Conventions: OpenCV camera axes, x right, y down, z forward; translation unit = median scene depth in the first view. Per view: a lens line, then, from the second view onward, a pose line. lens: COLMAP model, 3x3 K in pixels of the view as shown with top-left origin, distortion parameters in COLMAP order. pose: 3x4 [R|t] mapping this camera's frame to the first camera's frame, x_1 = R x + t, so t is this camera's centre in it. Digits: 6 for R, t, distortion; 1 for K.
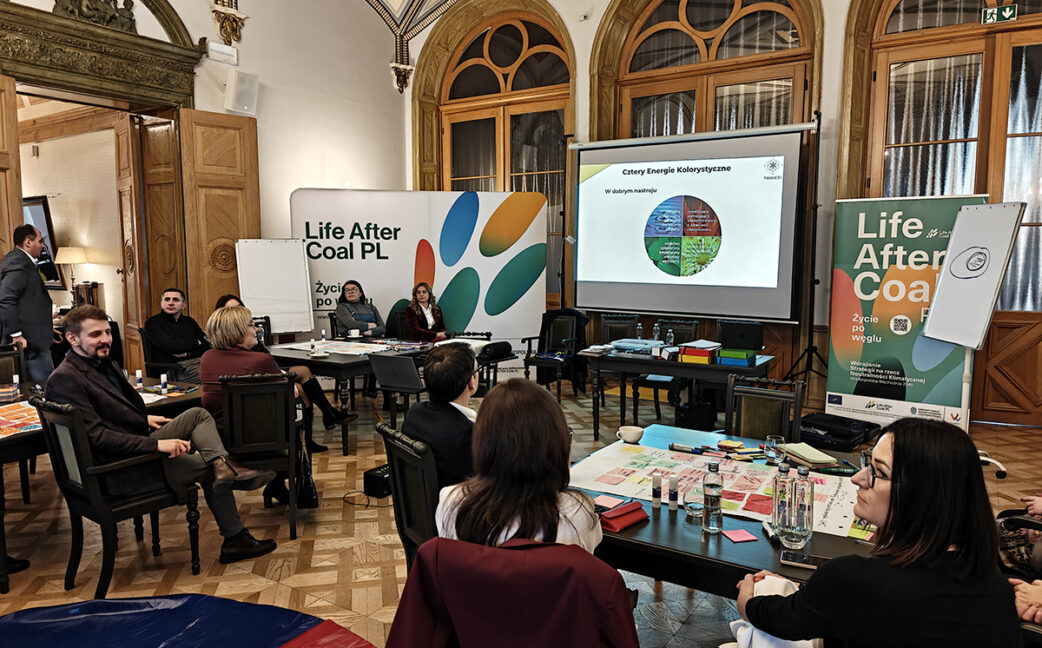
lens RADIAL K [[705.7, 0, 521.0], [0, 705.7, 324.0], [0, 0, 1]] dist [0.032146, -0.039864]
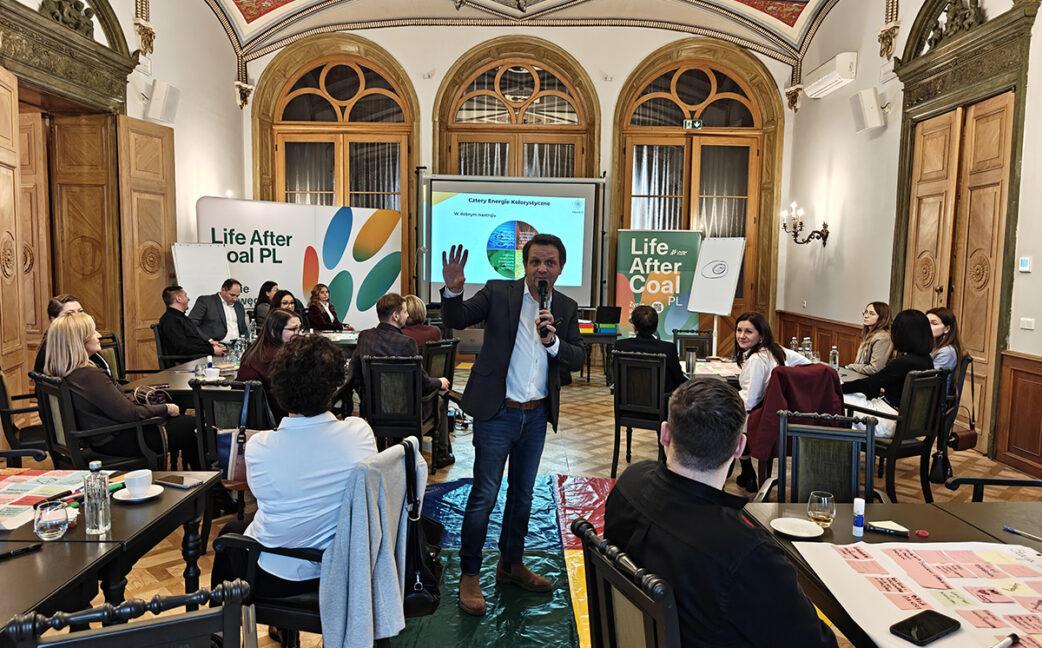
lens RADIAL K [[705.7, 0, 521.0], [0, 705.7, 324.0], [0, 0, 1]] dist [0.032146, -0.039864]
pose [[0.836446, -0.034024, 0.546993, -0.497510], [0.041222, 0.999150, -0.000886, 0.022017], [-0.546498, 0.023289, 0.837137, -0.153038]]
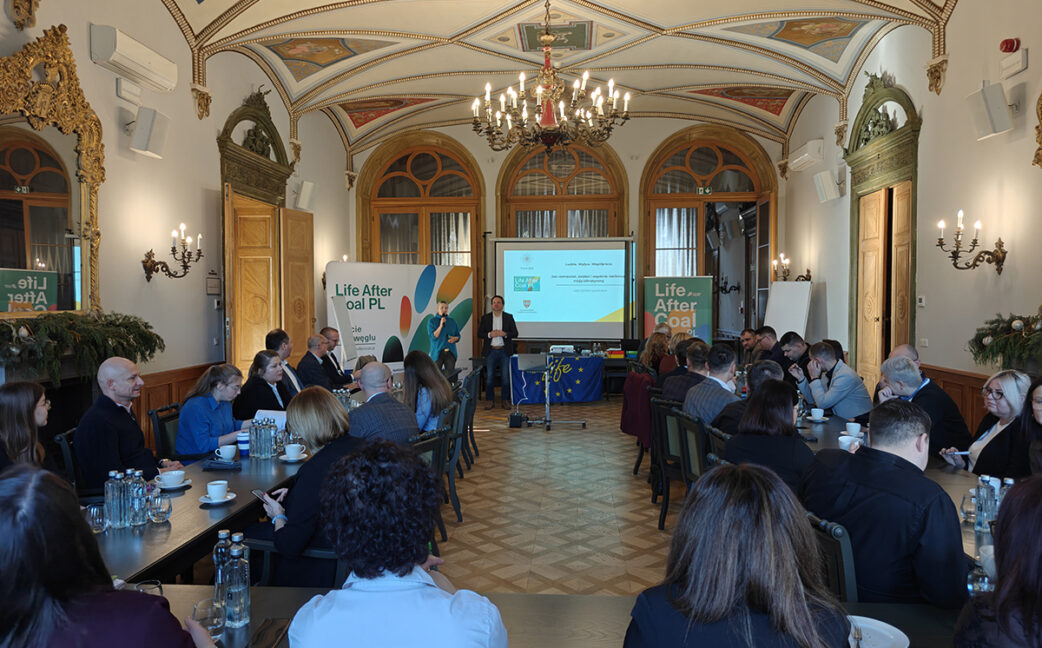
lens RADIAL K [[705.7, 0, 521.0], [0, 705.7, 324.0], [0, 0, 1]] dist [0.032146, -0.039864]
pose [[0.870931, -0.019138, 0.491033, -0.676185], [0.054607, 0.996822, -0.058003, 0.041207], [-0.488362, 0.077331, 0.869208, -0.429482]]
